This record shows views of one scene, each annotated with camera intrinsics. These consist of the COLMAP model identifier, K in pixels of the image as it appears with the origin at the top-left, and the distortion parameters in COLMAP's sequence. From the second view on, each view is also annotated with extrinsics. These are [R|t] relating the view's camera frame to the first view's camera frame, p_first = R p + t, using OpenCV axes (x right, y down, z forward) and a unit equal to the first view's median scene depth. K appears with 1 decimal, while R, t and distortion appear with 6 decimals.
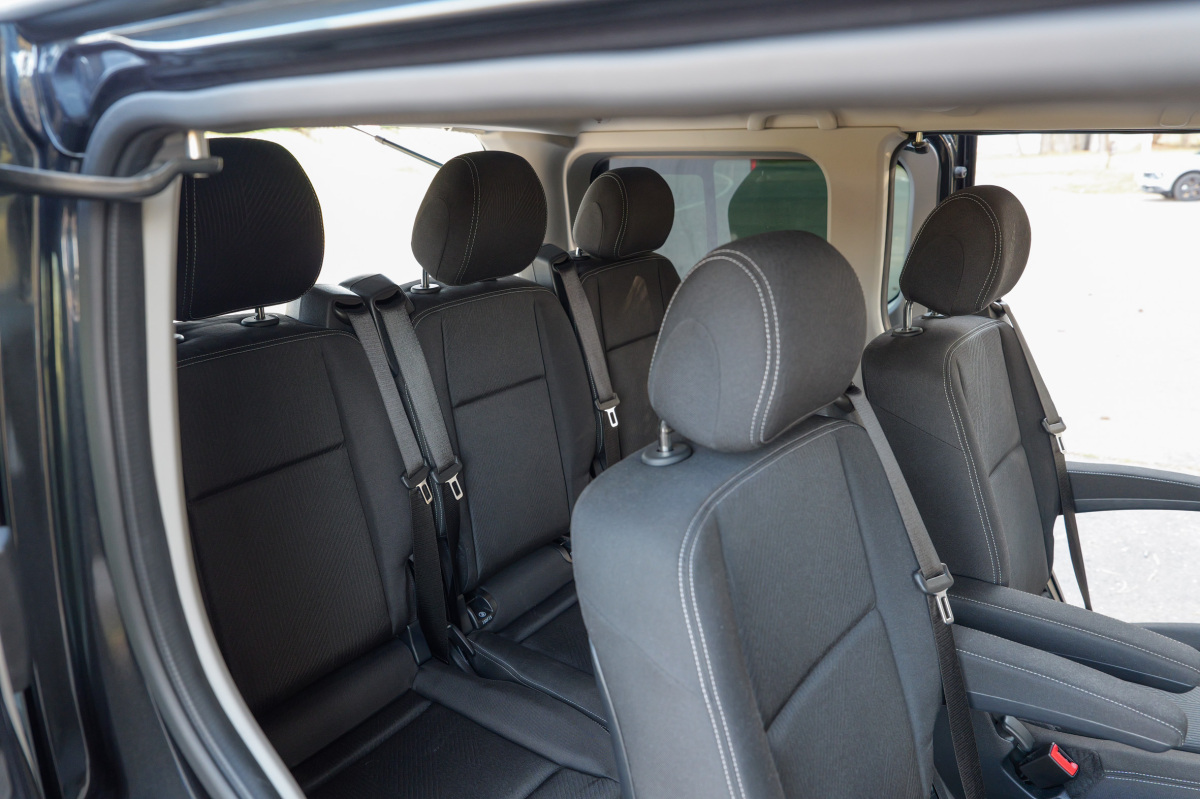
lens RADIAL K [[850.5, 0, 603.5], [0, 850.5, 397.4], [0, 0, 1]] dist [-0.008899, -0.001316]
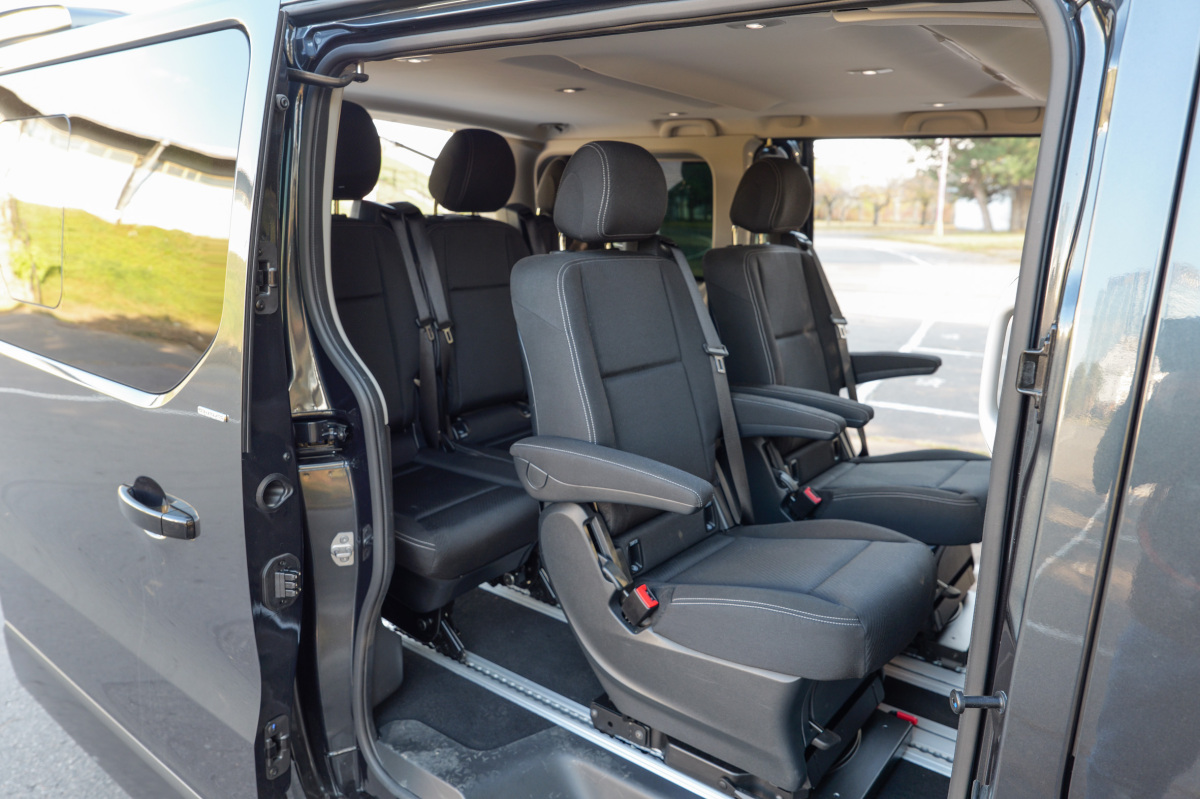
lens RADIAL K [[850.5, 0, 596.1], [0, 850.5, 401.2], [0, 0, 1]] dist [-0.008899, -0.001316]
pose [[0.999192, 0.039555, 0.007140, 0.091649], [-0.038946, 0.996690, -0.071363, 0.329027], [-0.009939, 0.071028, 0.997425, -0.563651]]
